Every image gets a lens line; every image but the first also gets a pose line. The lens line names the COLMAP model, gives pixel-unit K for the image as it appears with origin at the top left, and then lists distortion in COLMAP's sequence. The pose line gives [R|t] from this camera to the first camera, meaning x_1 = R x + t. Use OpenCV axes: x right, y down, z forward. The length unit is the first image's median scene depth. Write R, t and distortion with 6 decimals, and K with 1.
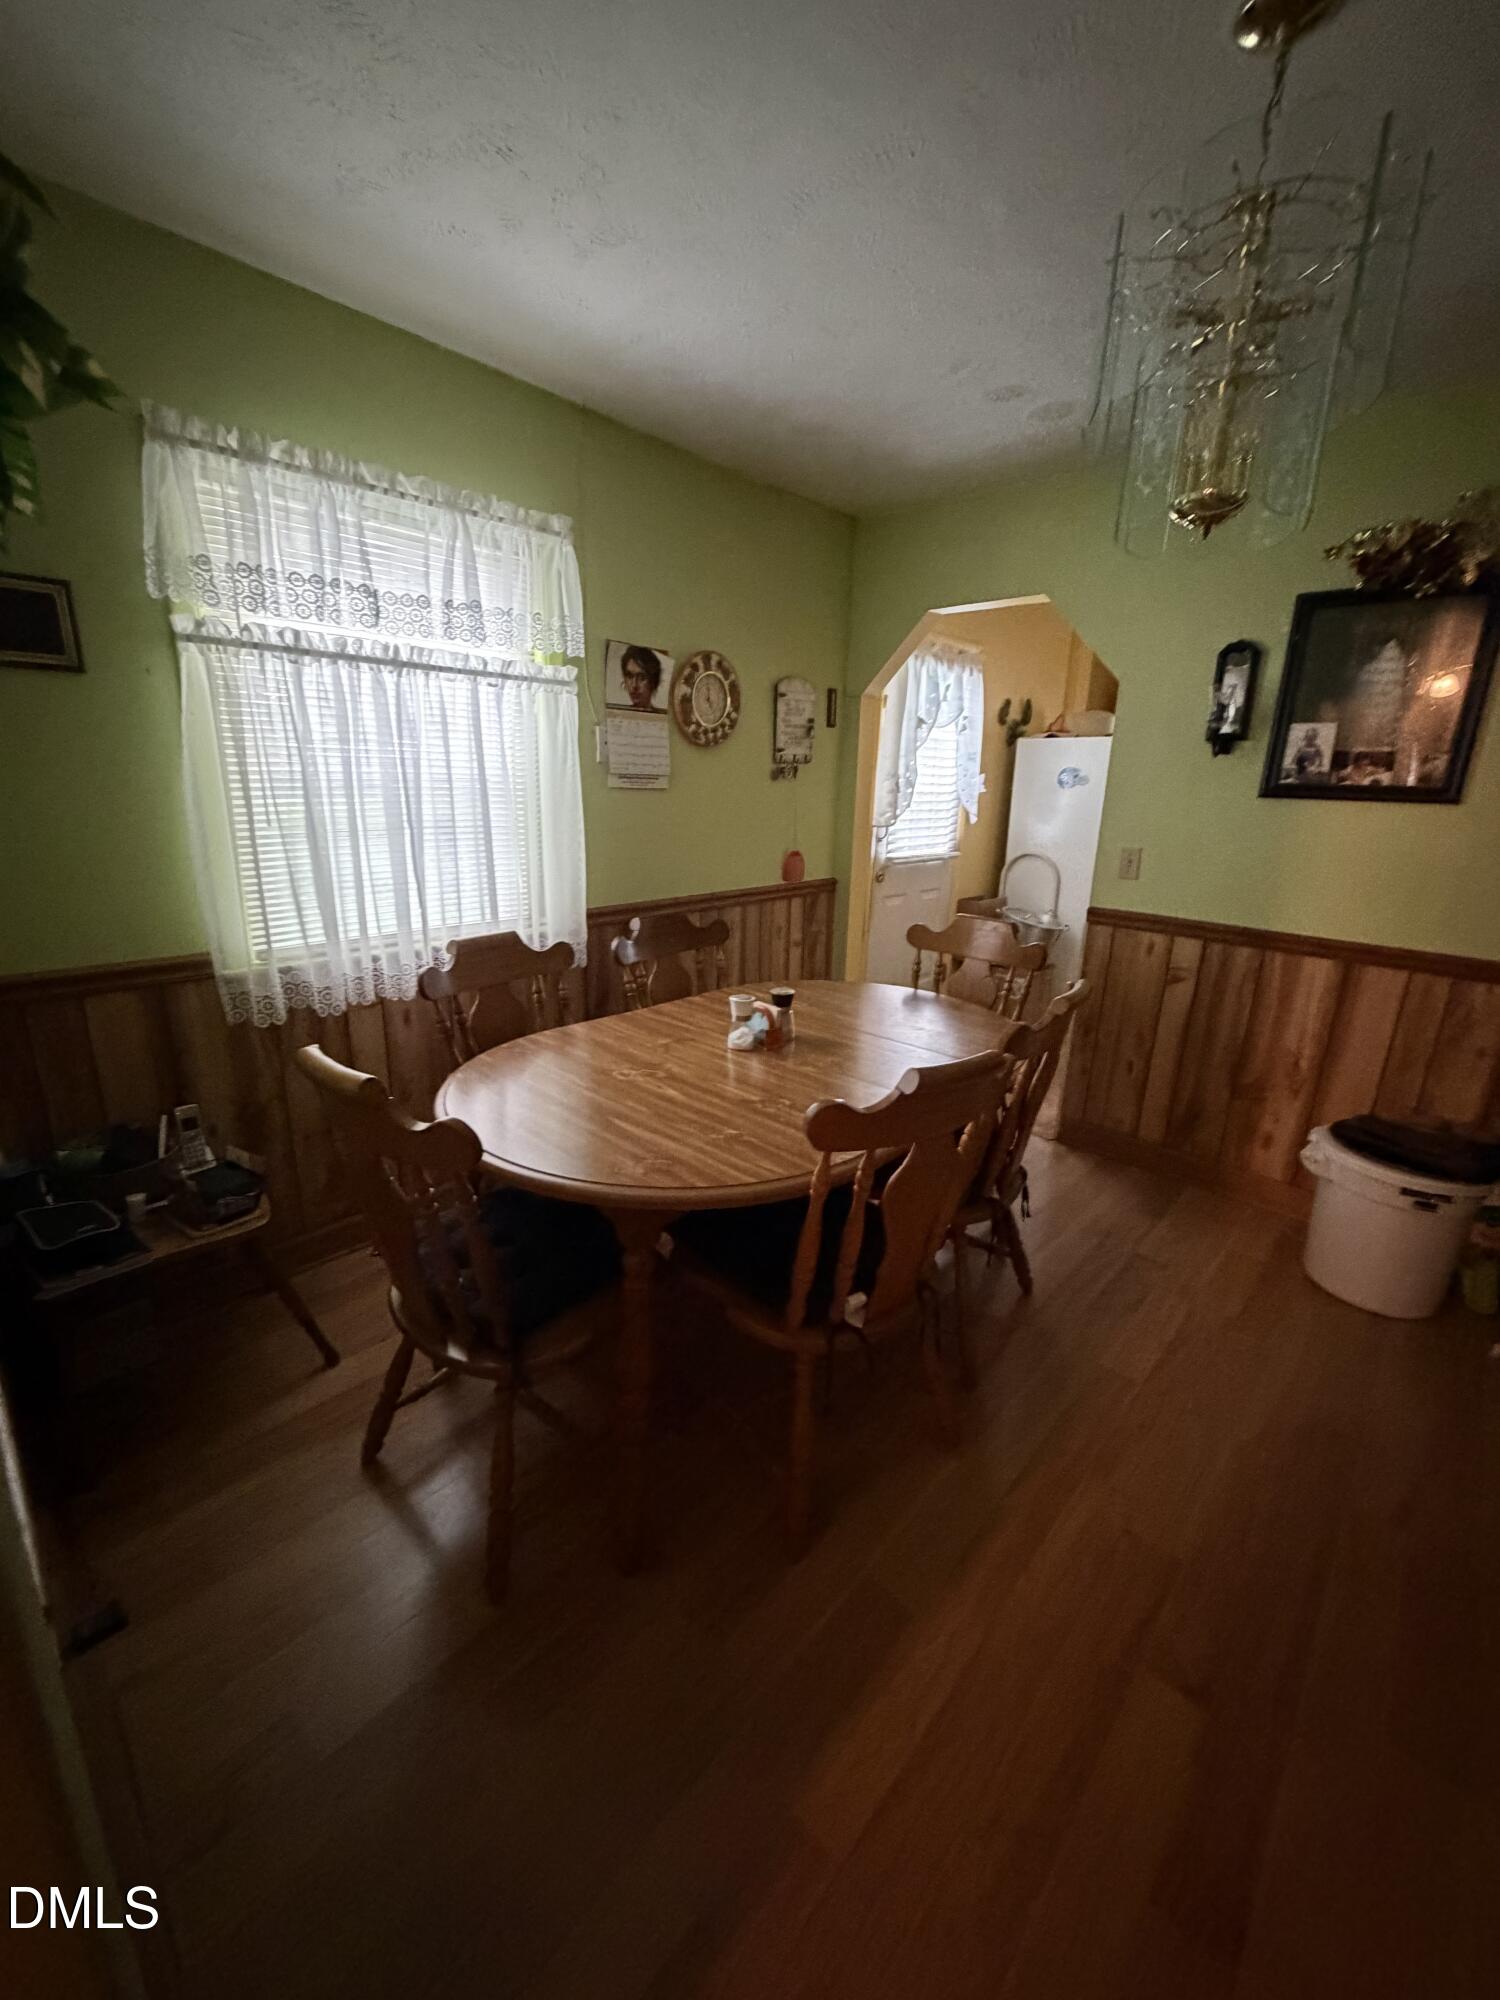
lens RADIAL K [[797.9, 0, 750.0], [0, 797.9, 1000.0], [0, 0, 1]] dist [0.000529, 0.000099]
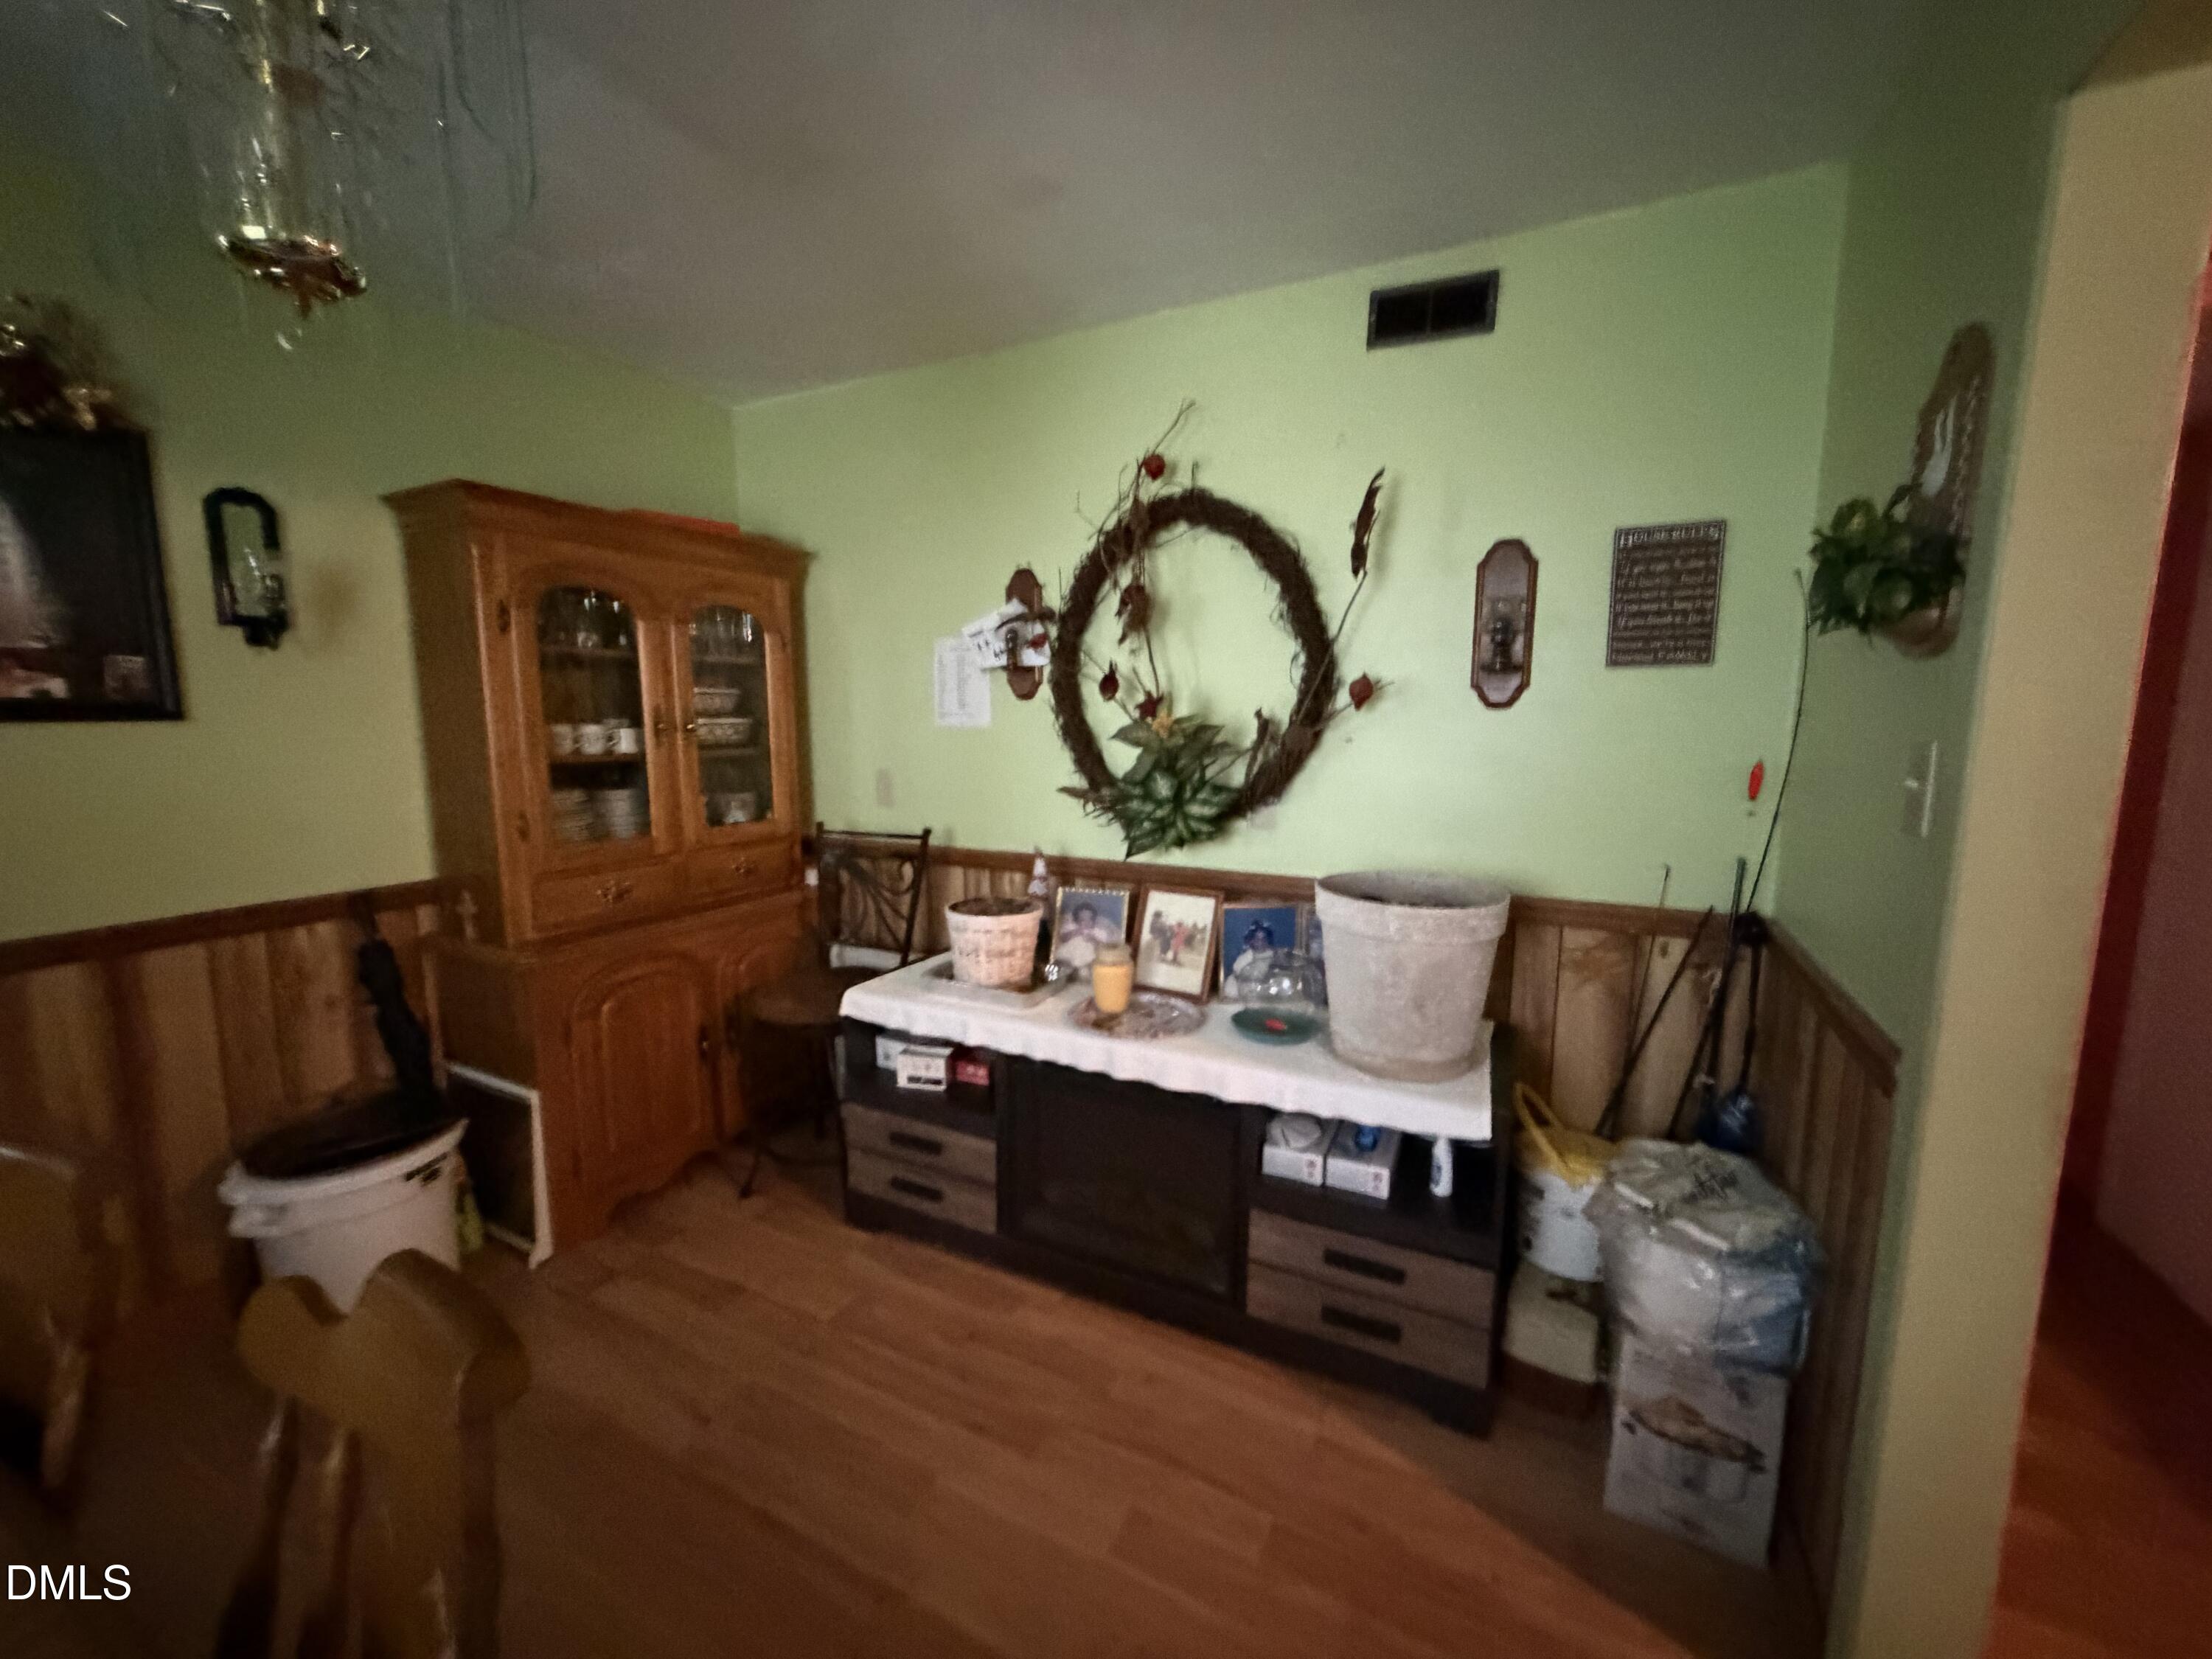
lens RADIAL K [[882.5, 0, 1106.0], [0, 882.5, 829.5], [0, 0, 1]] dist [0.000529, 0.000099]
pose [[-0.285133, -0.154901, 0.945888, -0.174193], [0.255487, 0.938868, 0.230767, -0.110734], [-0.923810, 0.307461, -0.228127, 0.388075]]
